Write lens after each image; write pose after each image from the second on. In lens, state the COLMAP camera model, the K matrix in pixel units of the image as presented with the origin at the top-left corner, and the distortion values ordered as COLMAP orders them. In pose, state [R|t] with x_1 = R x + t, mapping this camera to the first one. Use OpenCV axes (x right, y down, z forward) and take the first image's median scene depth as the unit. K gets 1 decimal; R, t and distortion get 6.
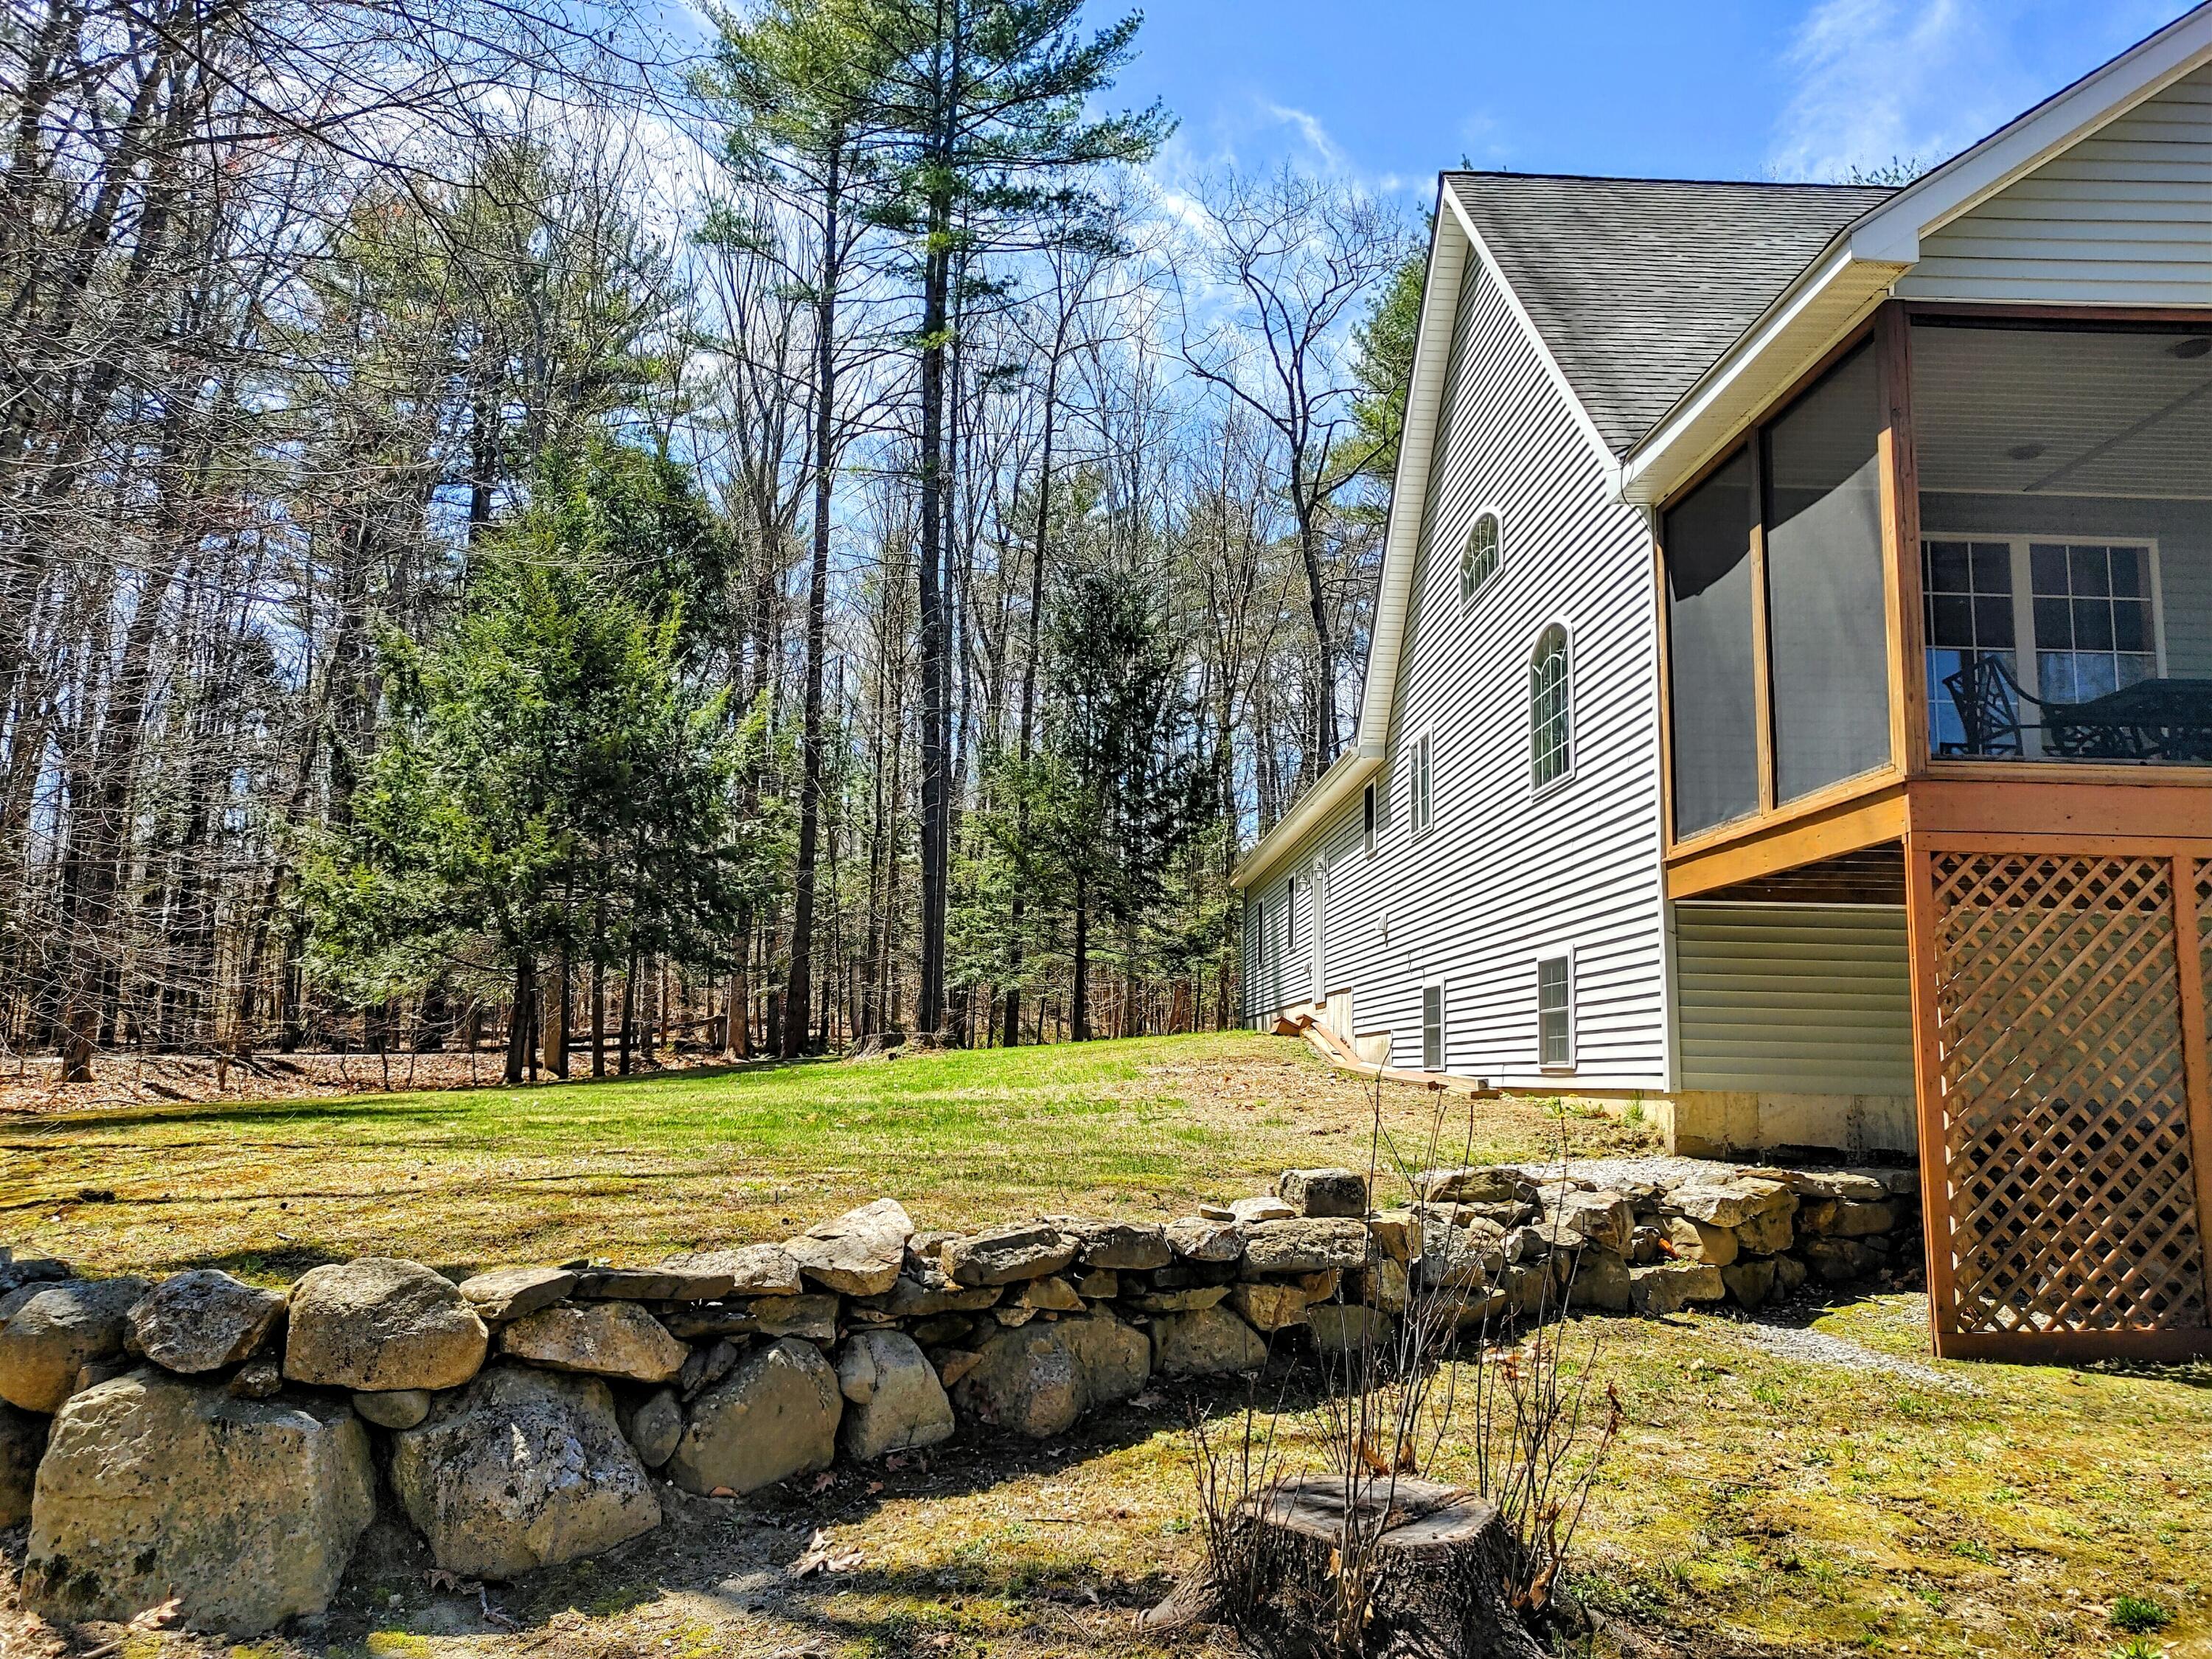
lens RADIAL K [[1663.4, 0, 1098.7], [0, 1663.4, 833.7], [0, 0, 1]] dist [0.023270, -0.019183]
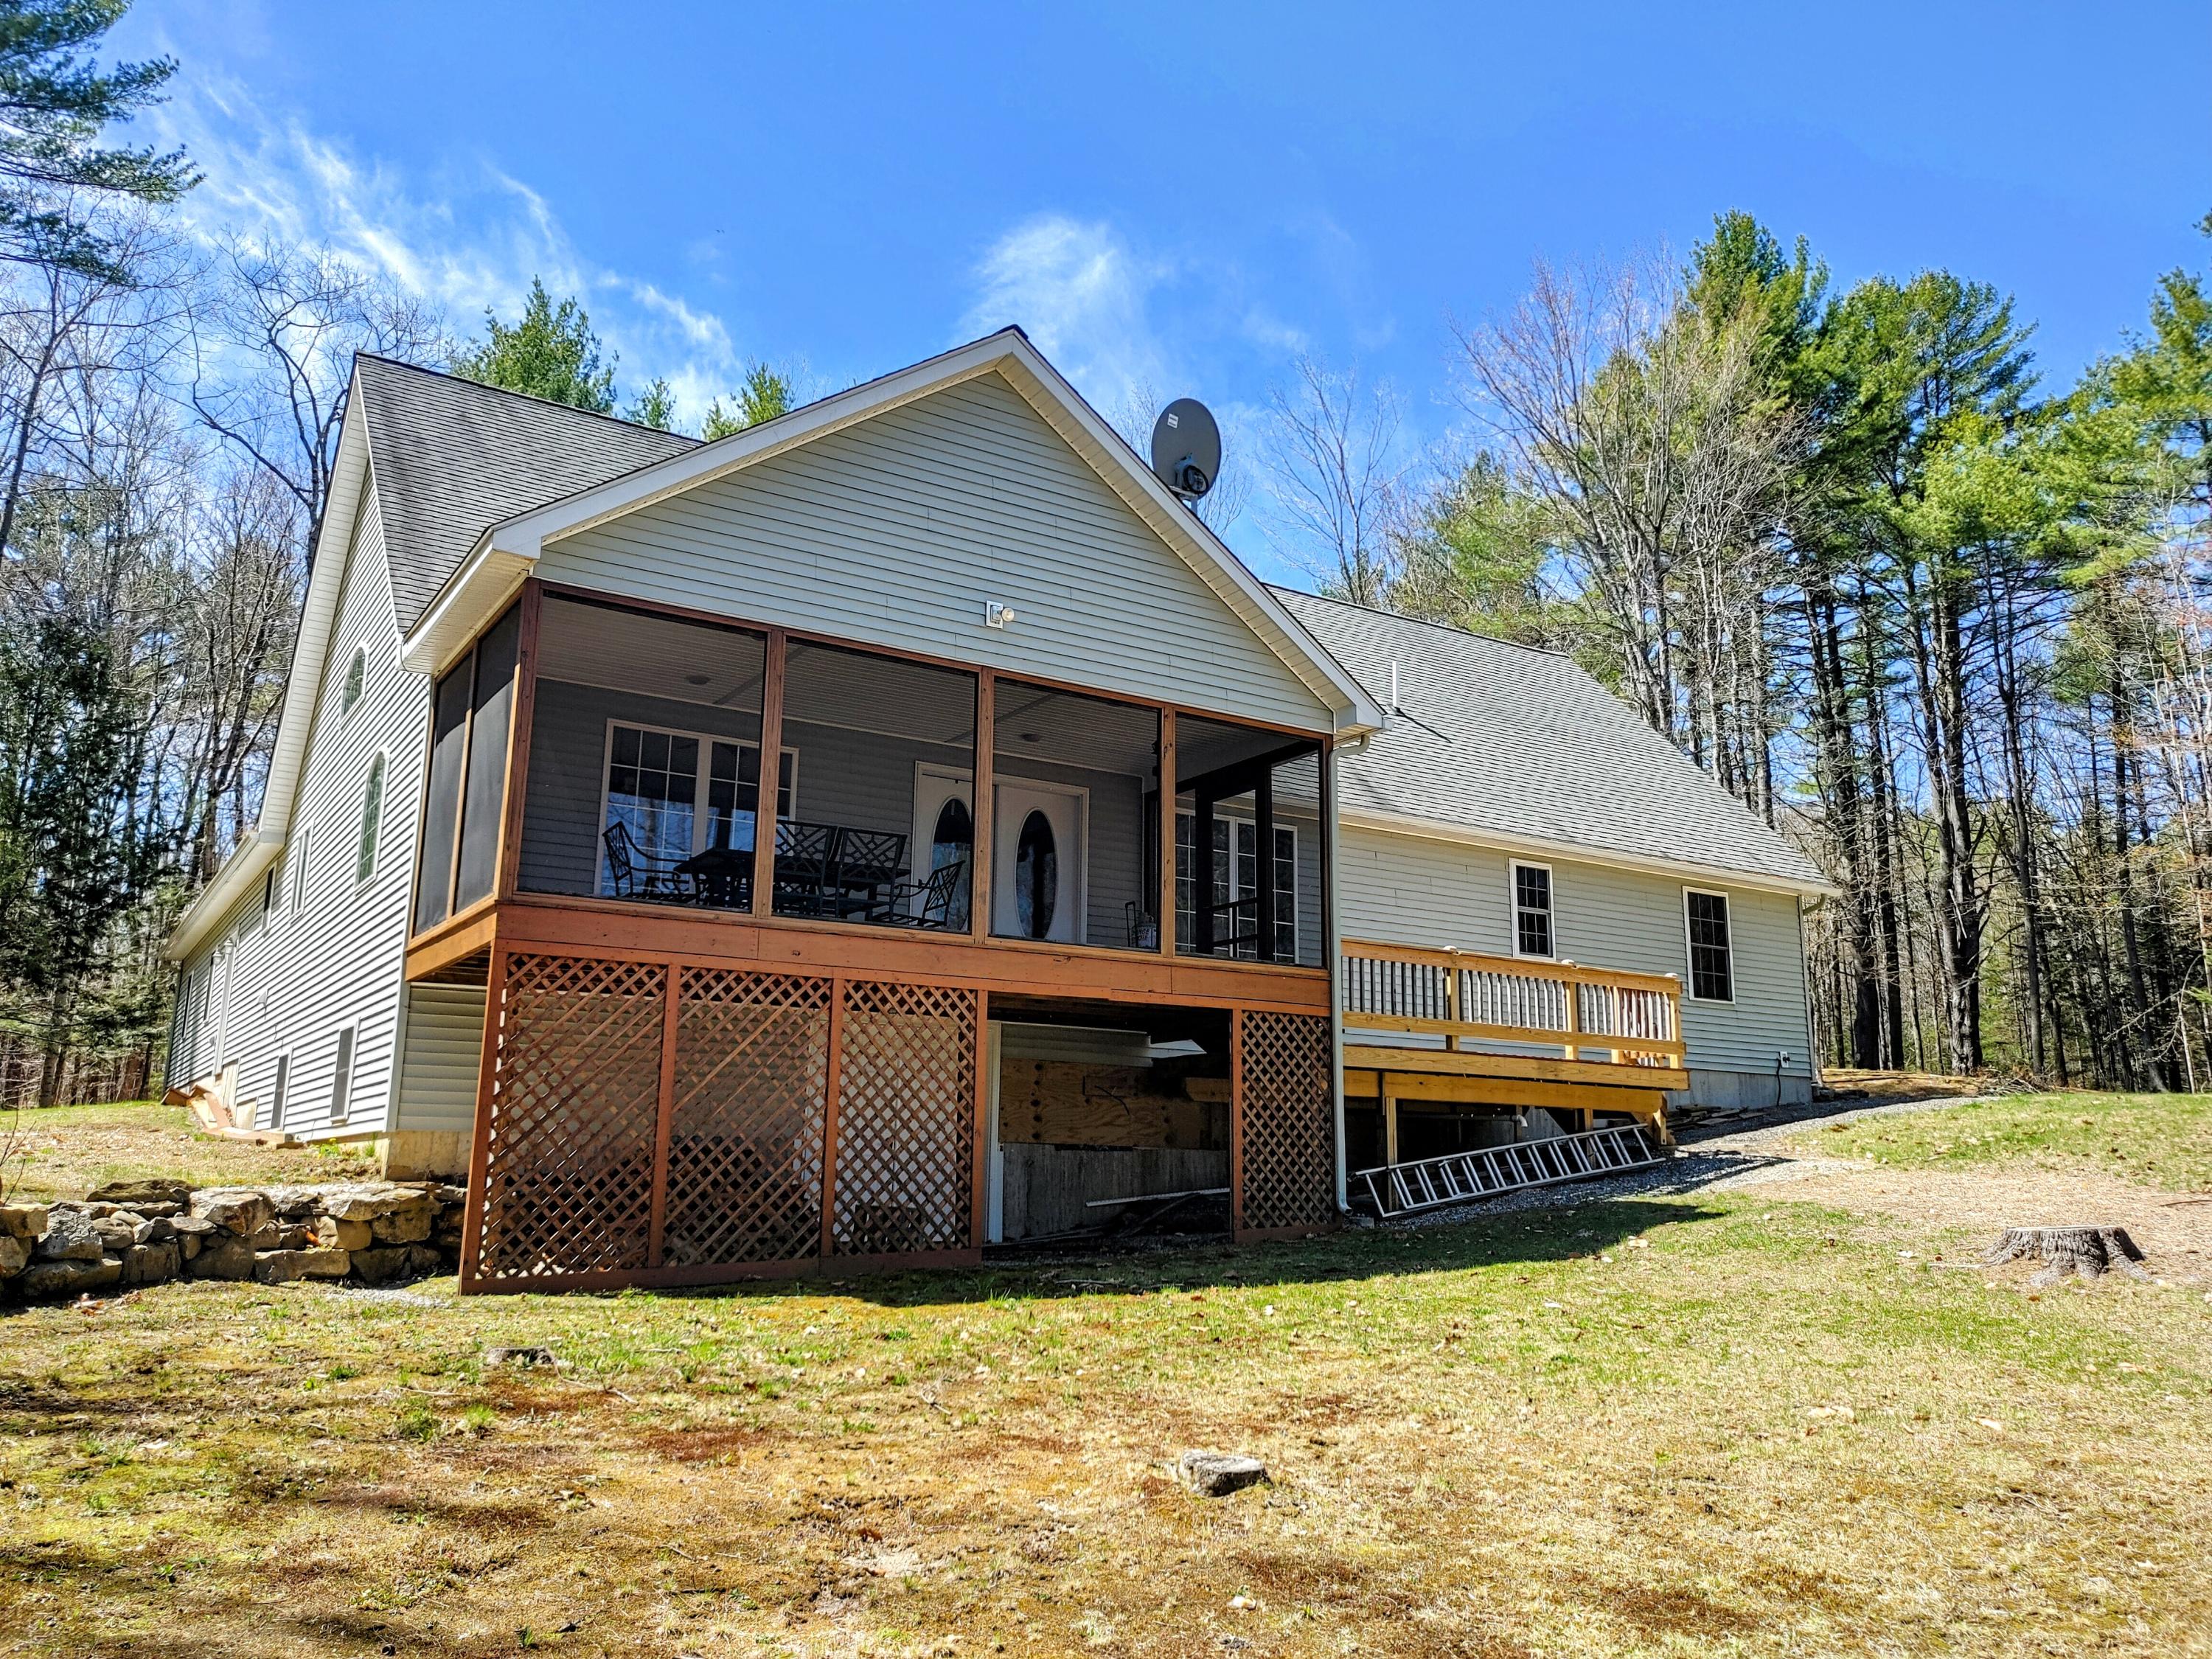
lens RADIAL K [[1663.4, 0, 1122.1], [0, 1663.4, 814.5], [0, 0, 1]] dist [0.023270, -0.019183]
pose [[0.851165, 0.100498, 0.515188, 0.135634], [-0.065615, 0.994173, -0.085528, -0.014366], [-0.520781, 0.038994, 0.852799, -0.394823]]
